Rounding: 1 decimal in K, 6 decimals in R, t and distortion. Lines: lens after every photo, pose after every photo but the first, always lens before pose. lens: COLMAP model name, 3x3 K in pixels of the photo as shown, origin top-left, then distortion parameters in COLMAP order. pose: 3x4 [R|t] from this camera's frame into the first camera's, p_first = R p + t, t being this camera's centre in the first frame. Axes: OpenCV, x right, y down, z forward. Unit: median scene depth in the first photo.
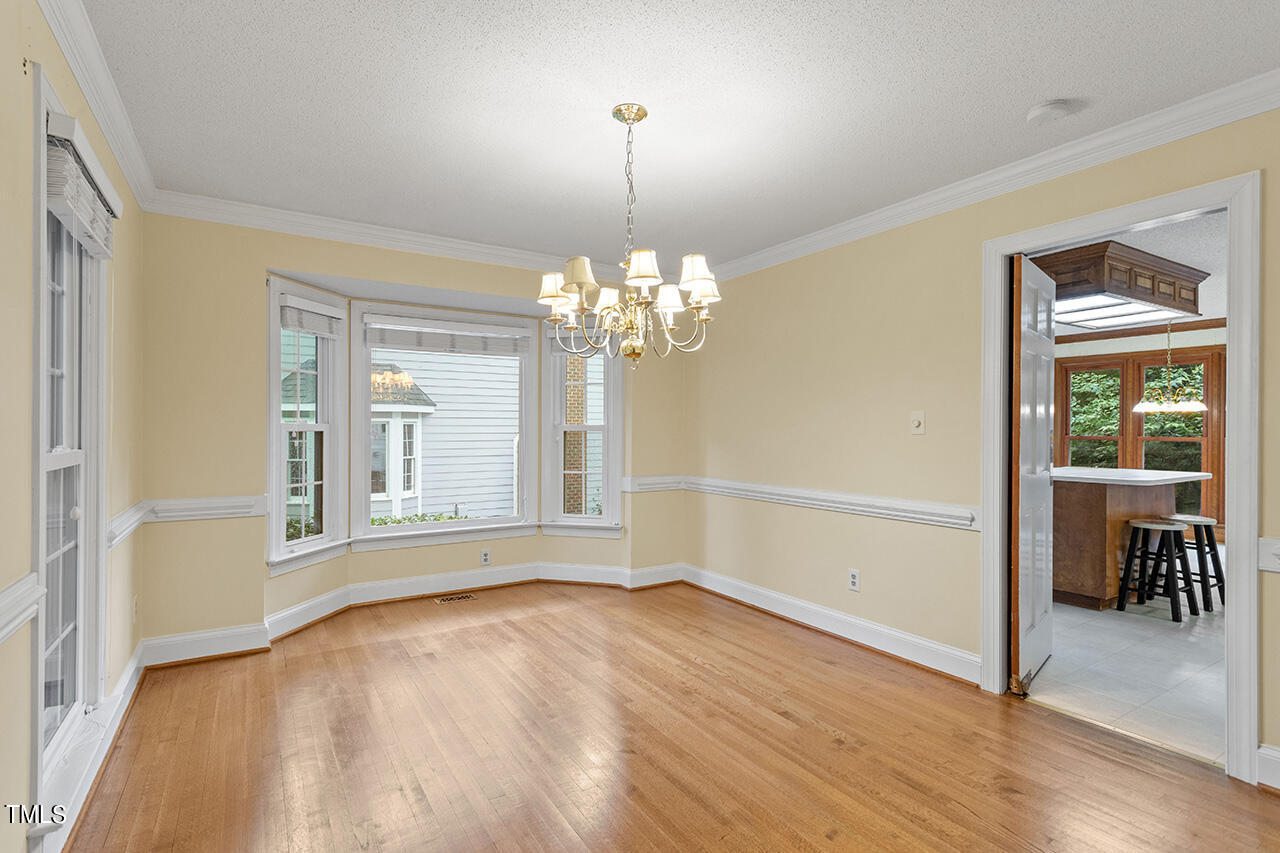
lens RADIAL K [[623.2, 0, 622.7], [0, 623.2, 431.4], [0, 0, 1]] dist [0.000397, 0.000061]
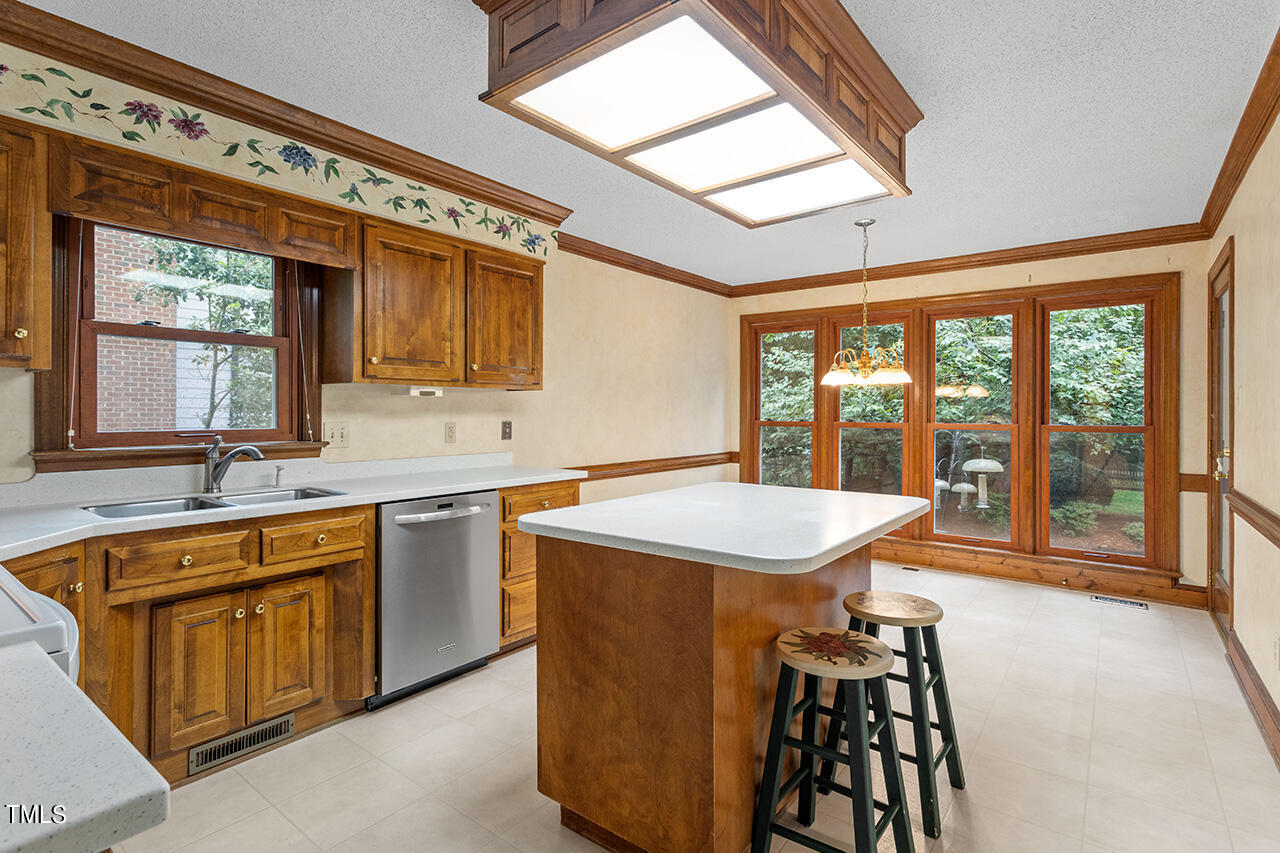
lens RADIAL K [[612.2, 0, 640.0], [0, 612.2, 416.8], [0, 0, 1]] dist [0.002640, 0.000687]
pose [[0.937422, -0.005484, 0.348152, 0.607082], [0.004886, 0.999985, 0.002595, -0.001755], [-0.348161, -0.000732, 0.937435, 0.676143]]
